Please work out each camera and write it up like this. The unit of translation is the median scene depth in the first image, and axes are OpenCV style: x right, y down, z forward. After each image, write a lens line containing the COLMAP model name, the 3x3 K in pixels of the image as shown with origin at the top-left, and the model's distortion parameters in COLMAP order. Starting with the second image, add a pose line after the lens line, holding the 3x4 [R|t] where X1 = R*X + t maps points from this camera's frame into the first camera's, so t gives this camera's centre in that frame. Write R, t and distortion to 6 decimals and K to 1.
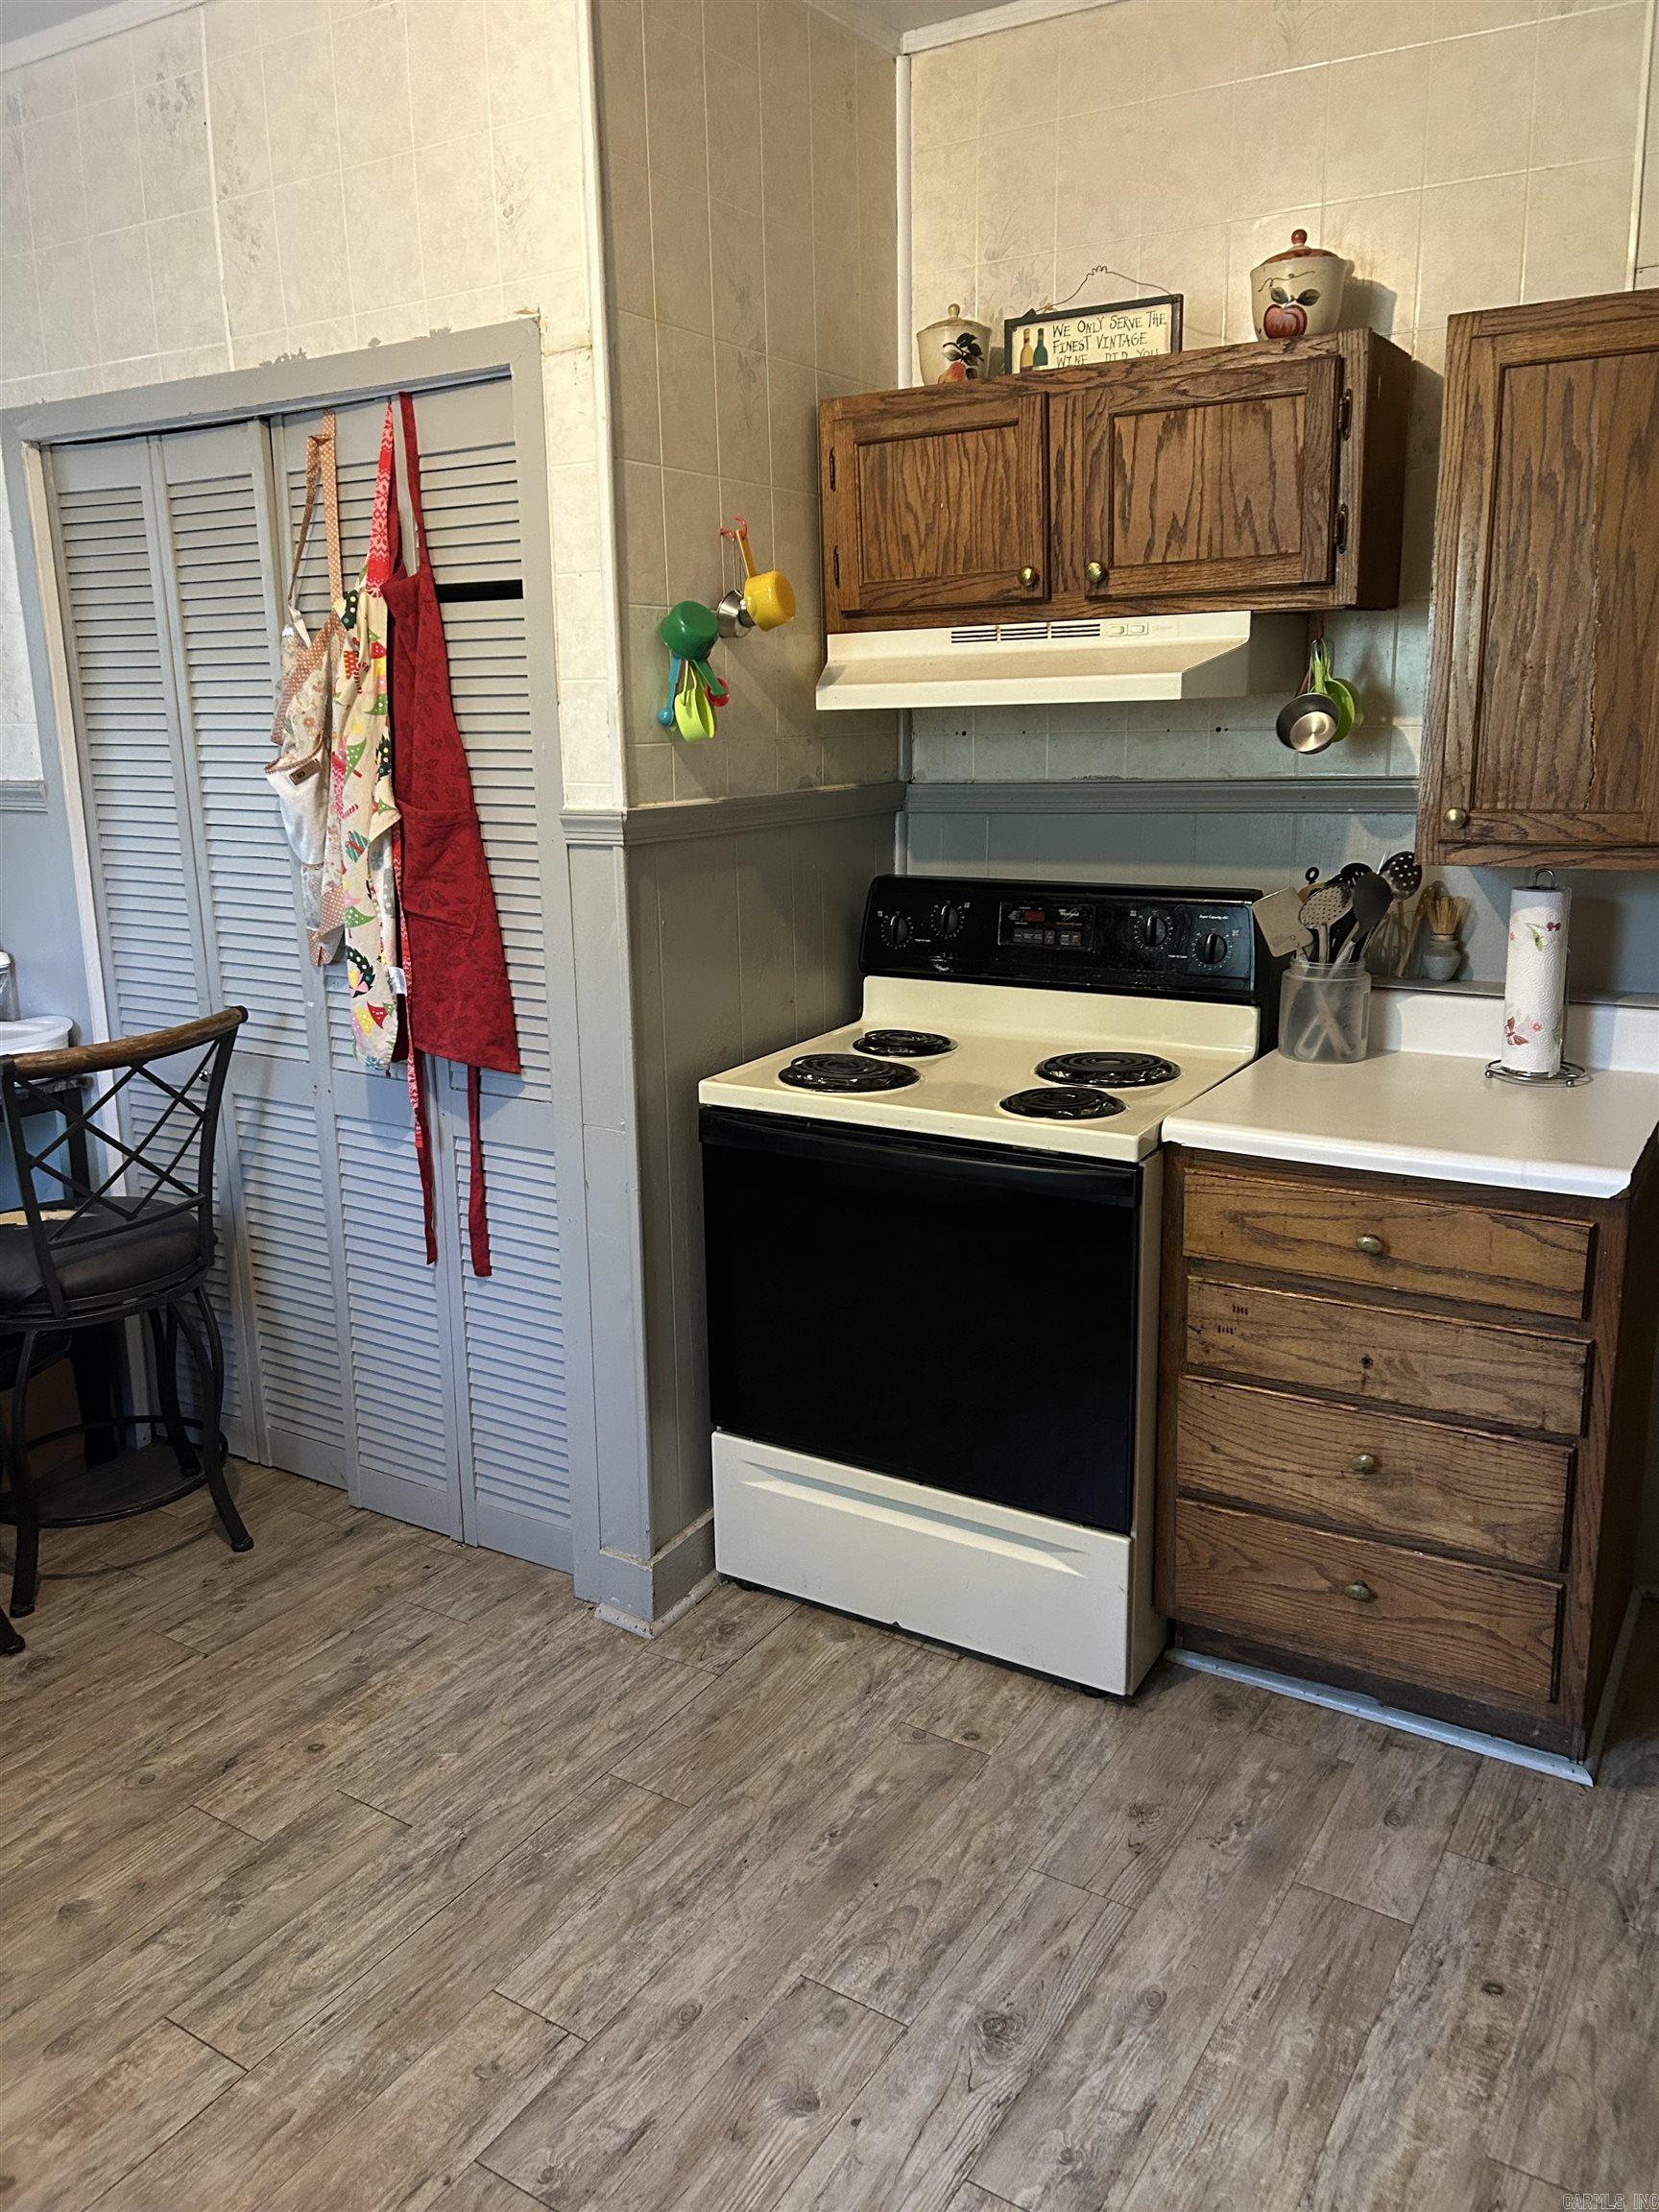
lens RADIAL K [[1669.5, 0, 828.8], [0, 1669.5, 1100.9], [0, 0, 1]] dist [0.001247, 0.001827]
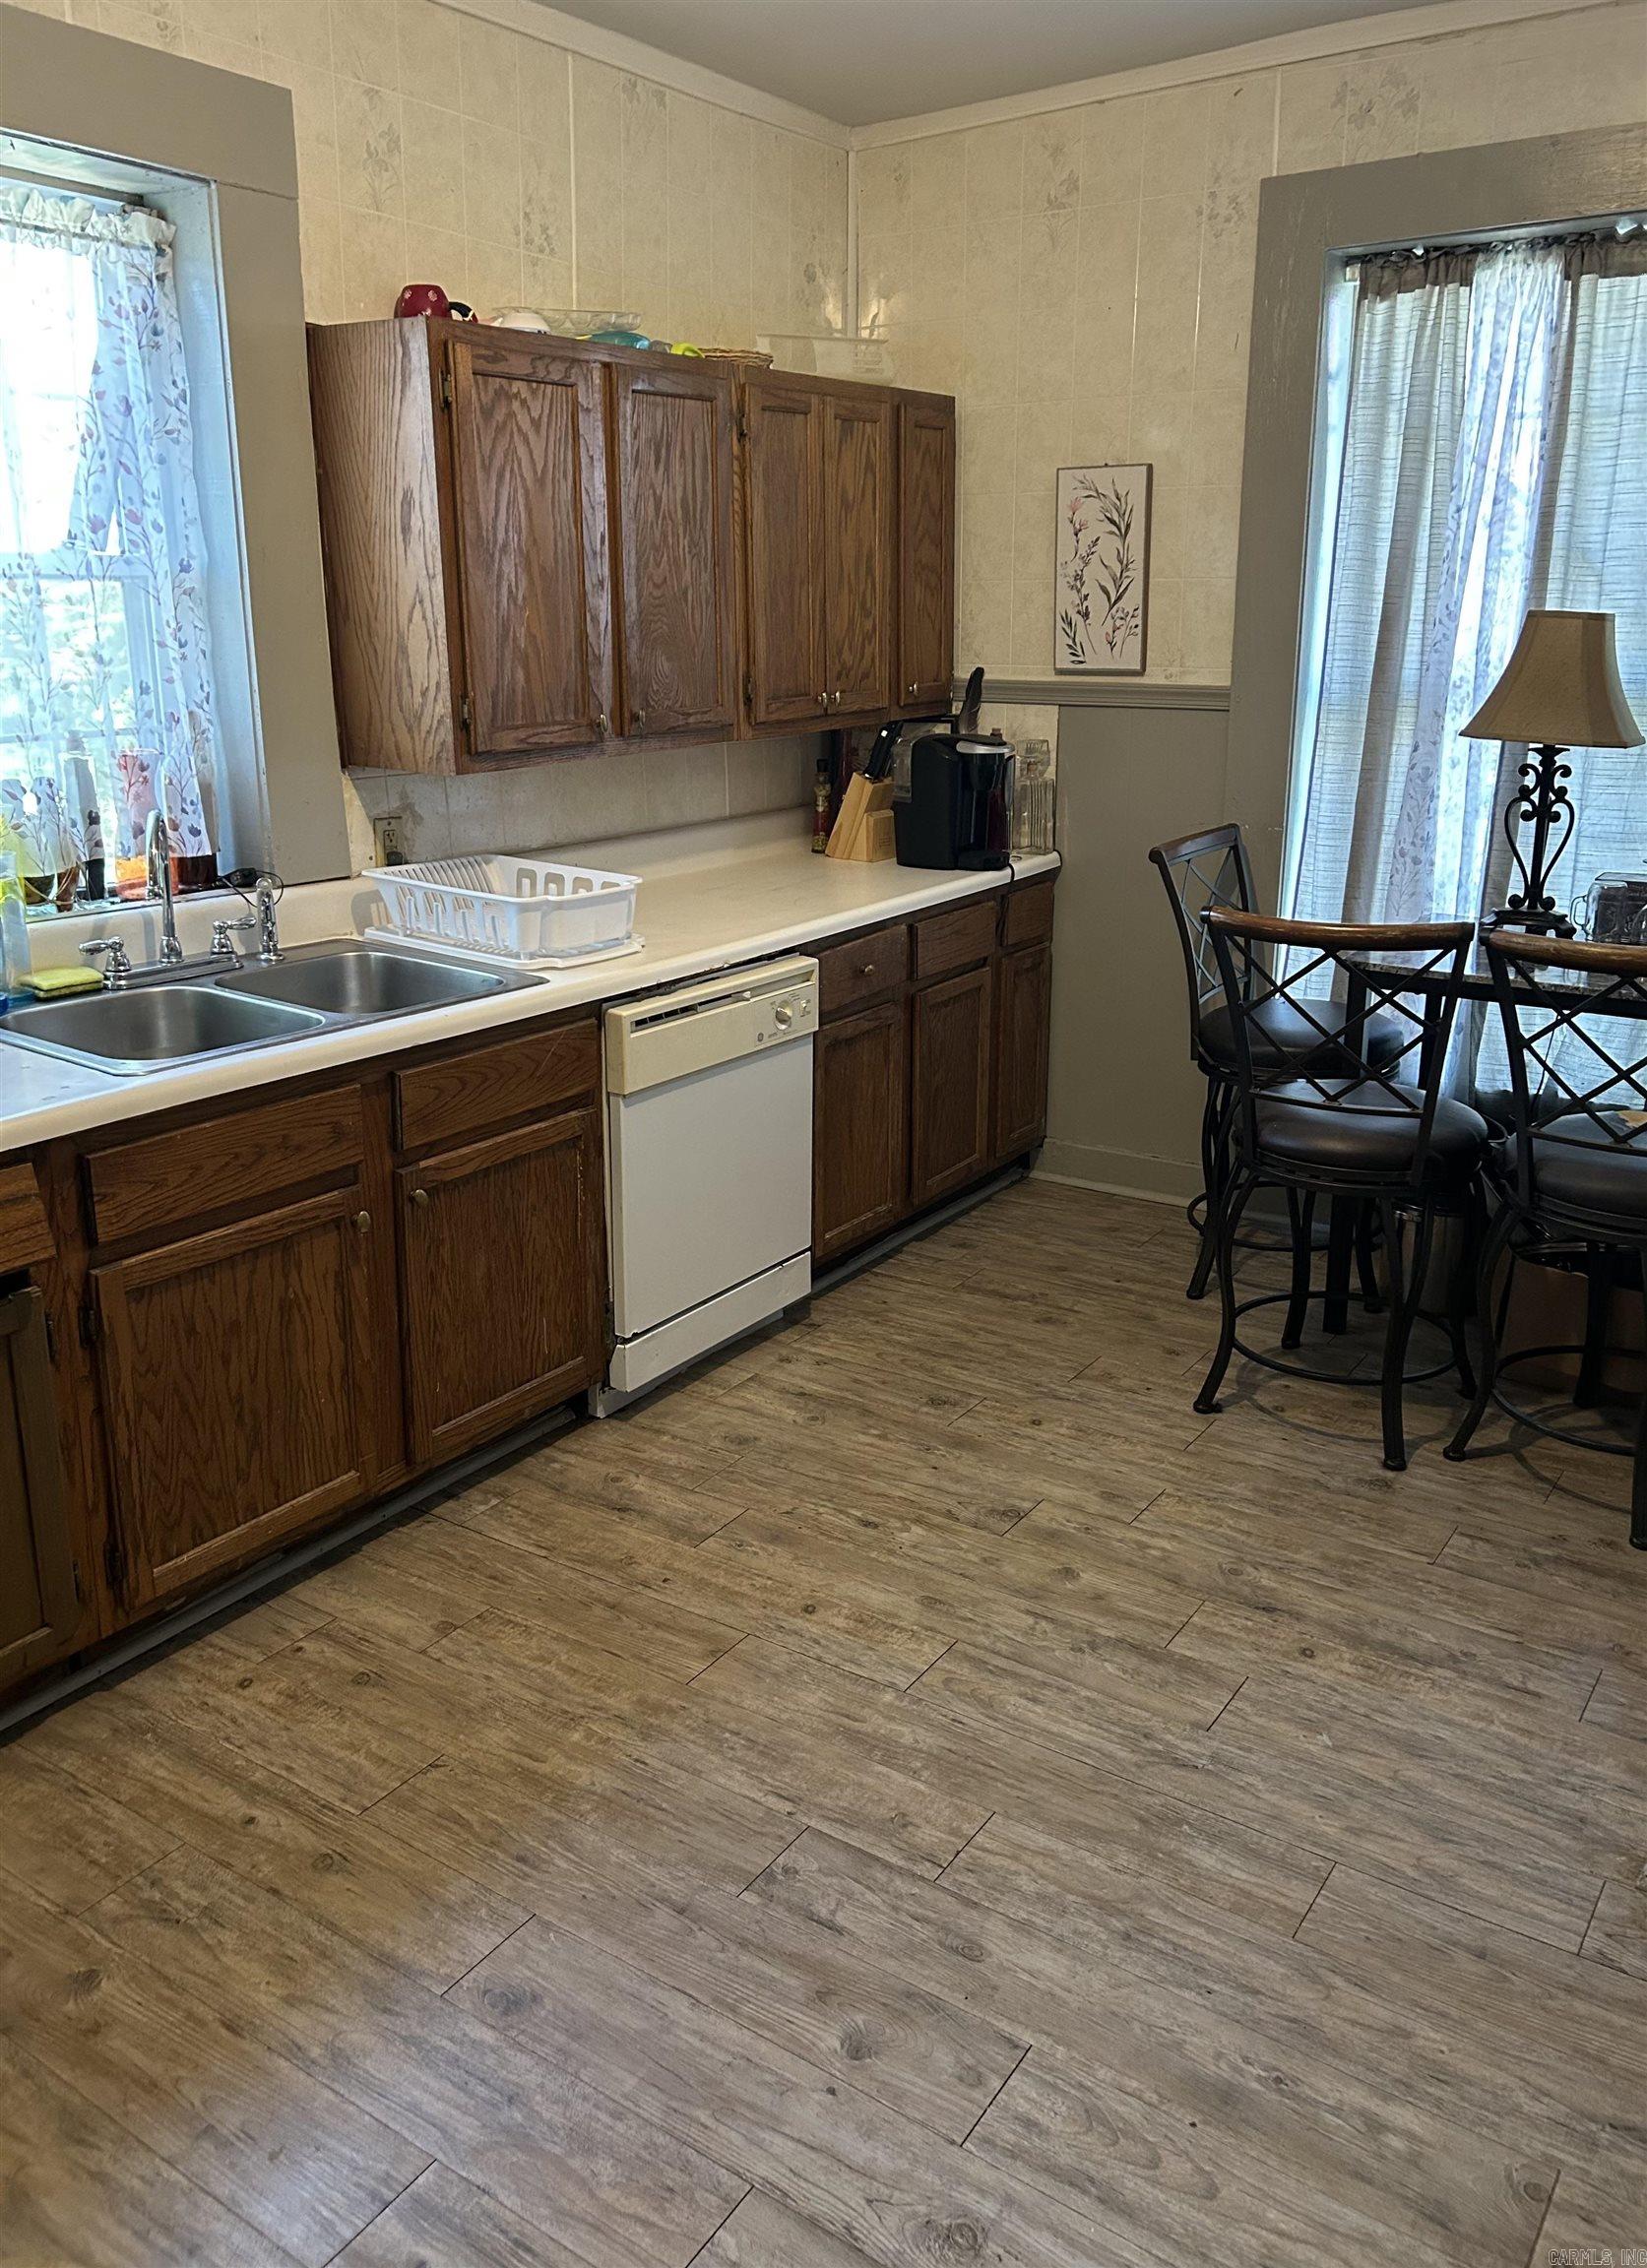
lens RADIAL K [[1779.1, 0, 821.0], [0, 1779.1, 1130.1], [0, 0, 1]] dist [0.001709, -0.001116]
pose [[-0.055567, 0.297335, -0.953155, 0.714650], [-0.226352, 0.926024, 0.302067, -0.169429], [0.972459, 0.232533, 0.015846, 0.750158]]
